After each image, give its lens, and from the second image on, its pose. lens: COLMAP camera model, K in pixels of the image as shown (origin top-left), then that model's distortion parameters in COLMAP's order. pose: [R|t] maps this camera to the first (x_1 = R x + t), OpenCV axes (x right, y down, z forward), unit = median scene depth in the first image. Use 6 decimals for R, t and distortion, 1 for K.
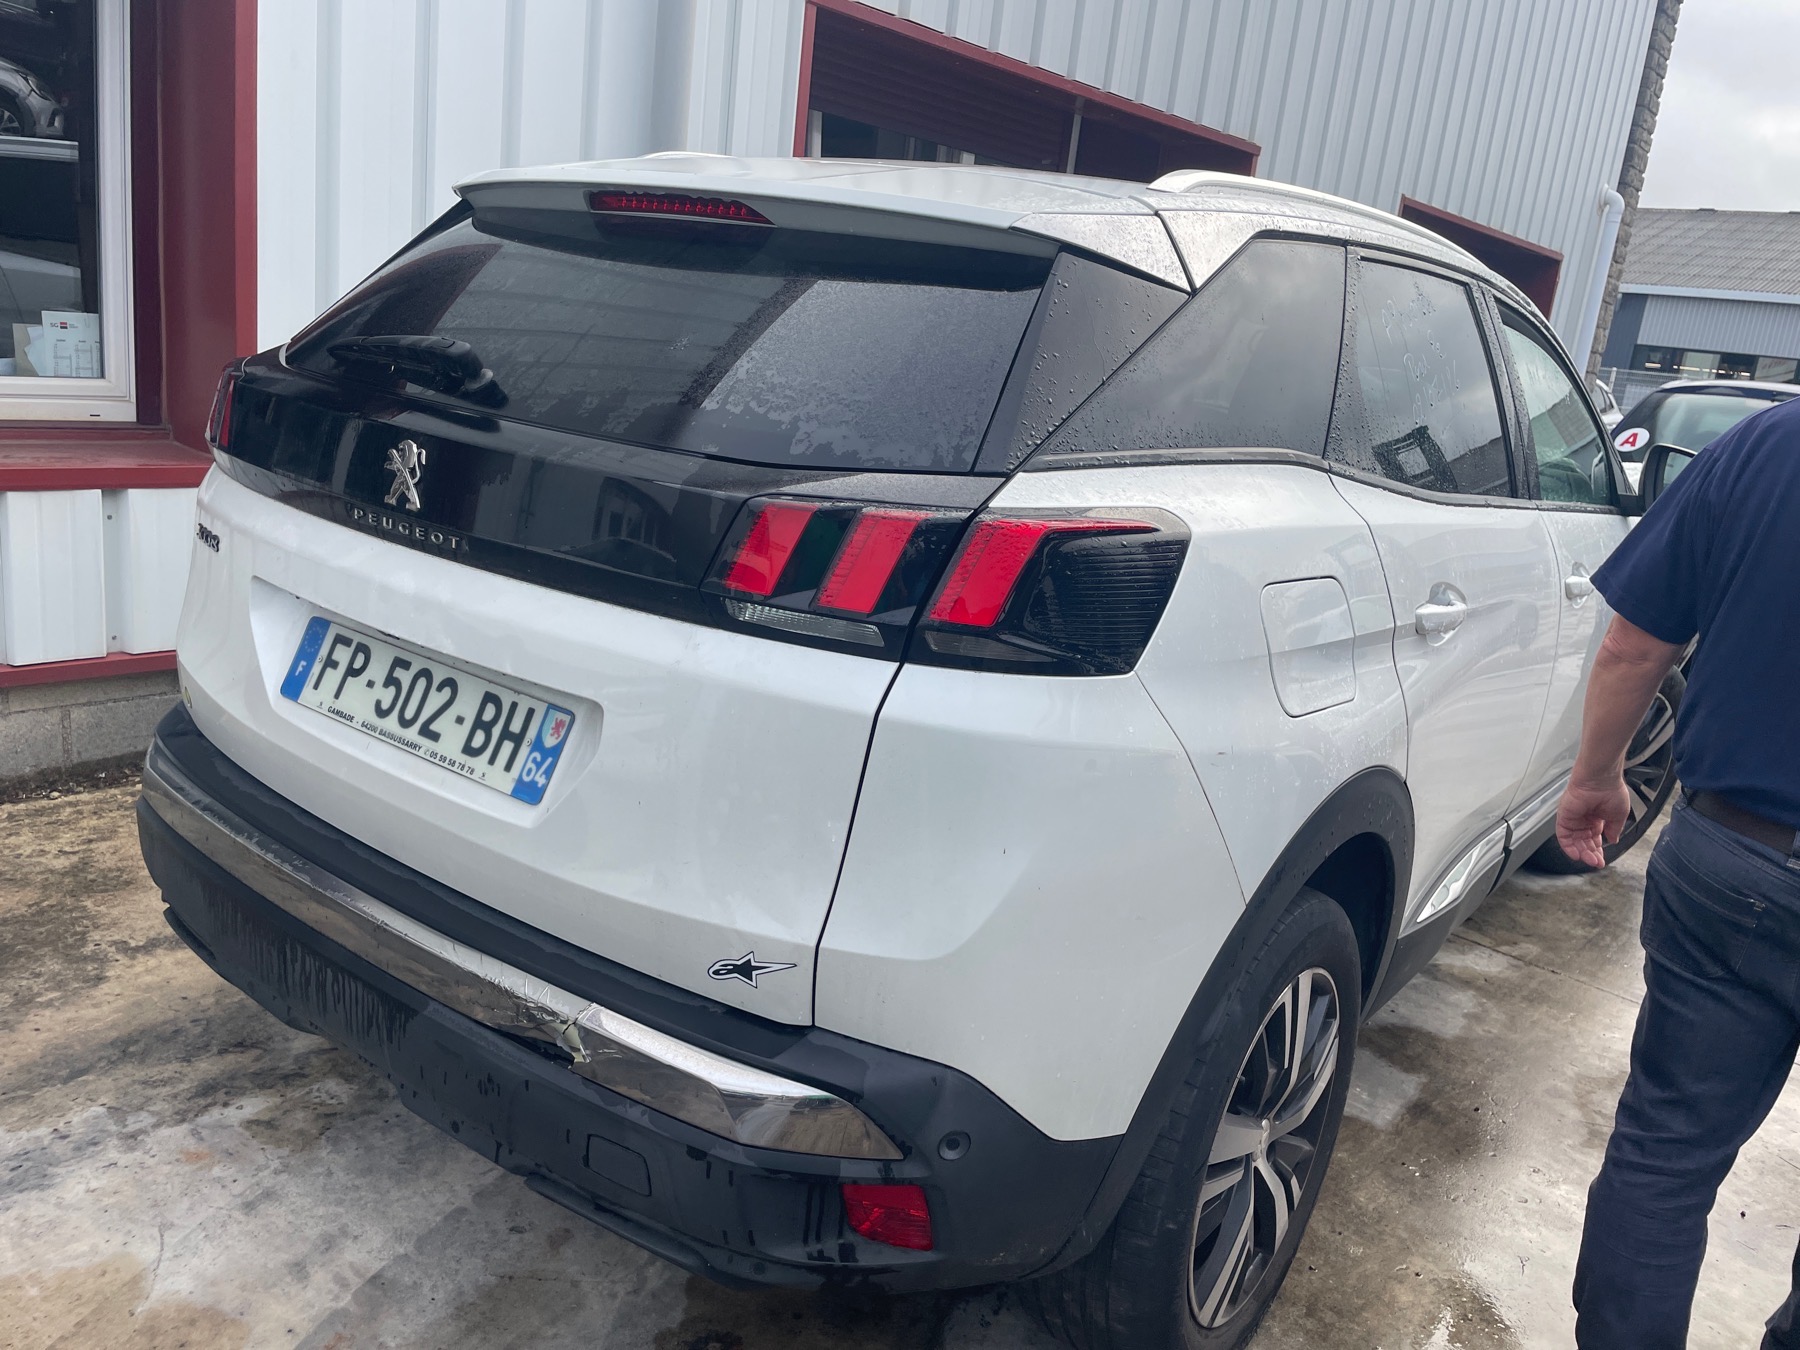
lens RADIAL K [[1372.5, 0, 909.9], [0, 1372.5, 682.1], [0, 0, 1]] dist [0.084278, -0.114314]
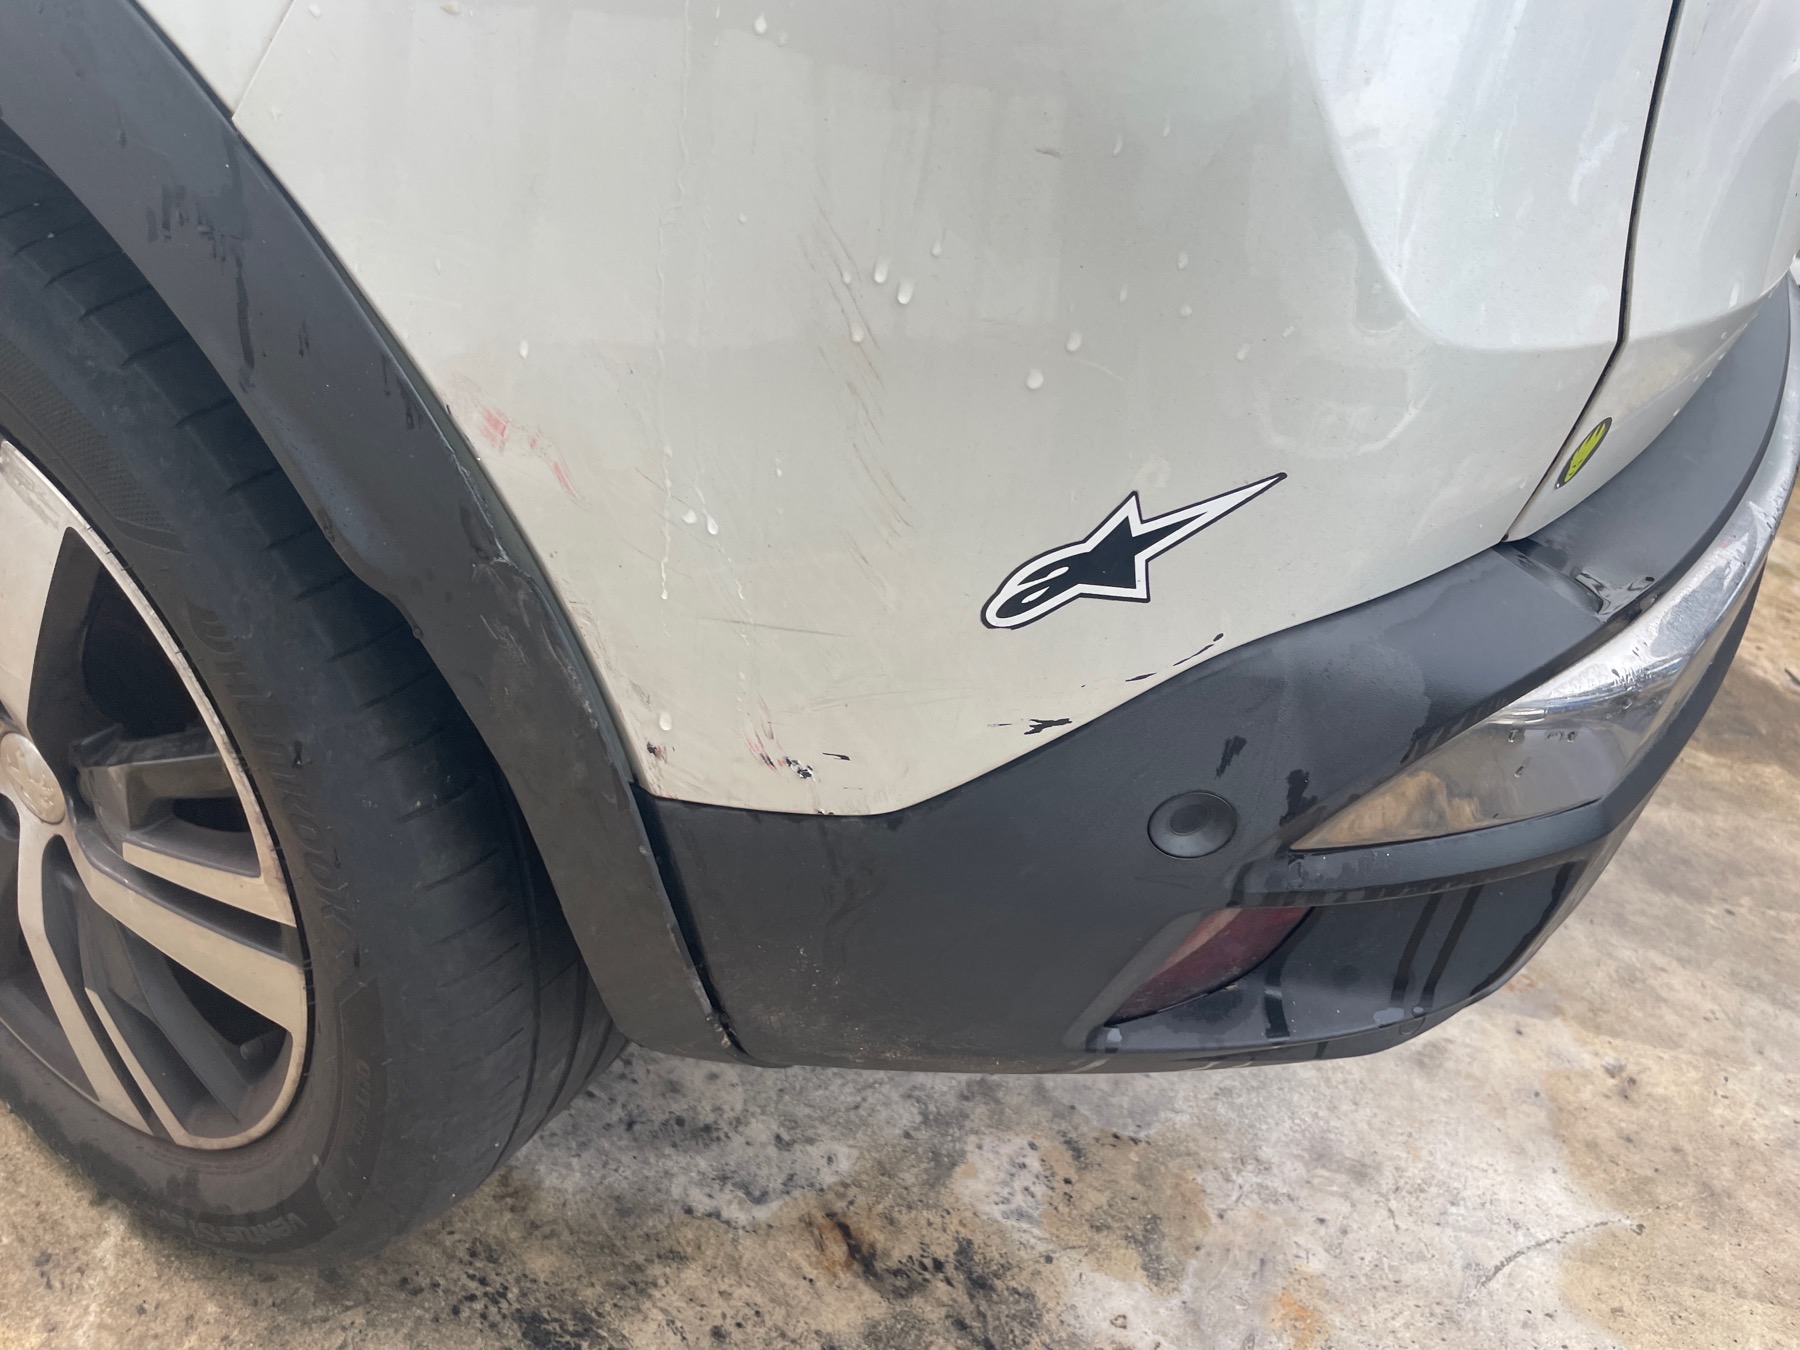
lens RADIAL K [[1393.3, 0, 921.4], [0, 1393.3, 666.7], [0, 0, 1]] dist [0.084933, -0.117366]
pose [[-0.114402, -0.631796, 0.766646, -0.810463], [0.106295, 0.759498, 0.641767, -0.166605], [-0.987732, 0.154910, -0.019732, 1.232621]]
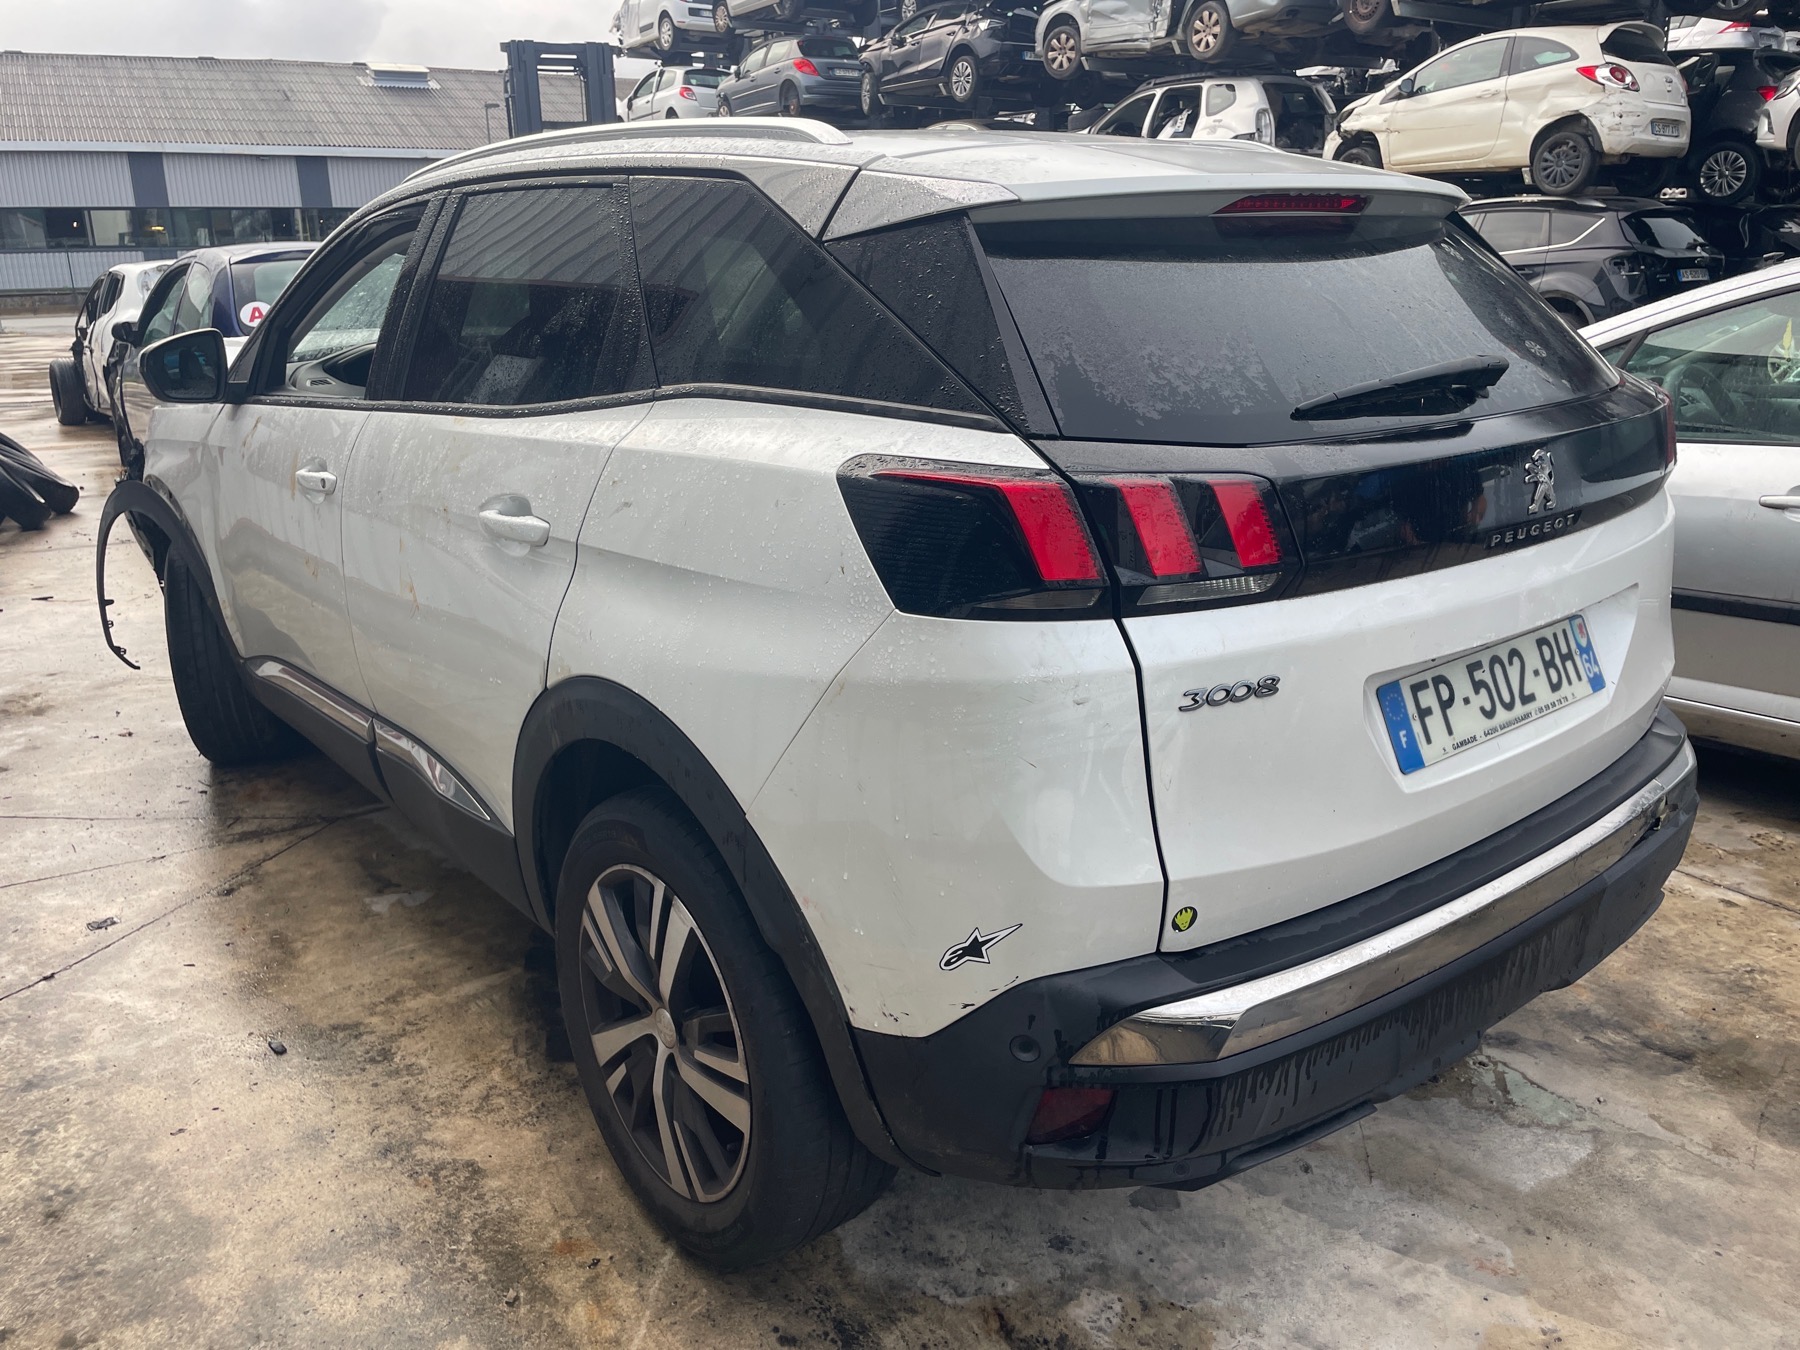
lens RADIAL K [[1391.6, 0, 881.5], [0, 1391.6, 667.4], [0, 0, 1]] dist [0.089213, -0.125186]
pose [[0.232934, -0.391277, 0.890305, -1.273812], [0.286247, 0.902518, 0.321752, -0.436167], [-0.929411, 0.179900, 0.322229, 0.951907]]
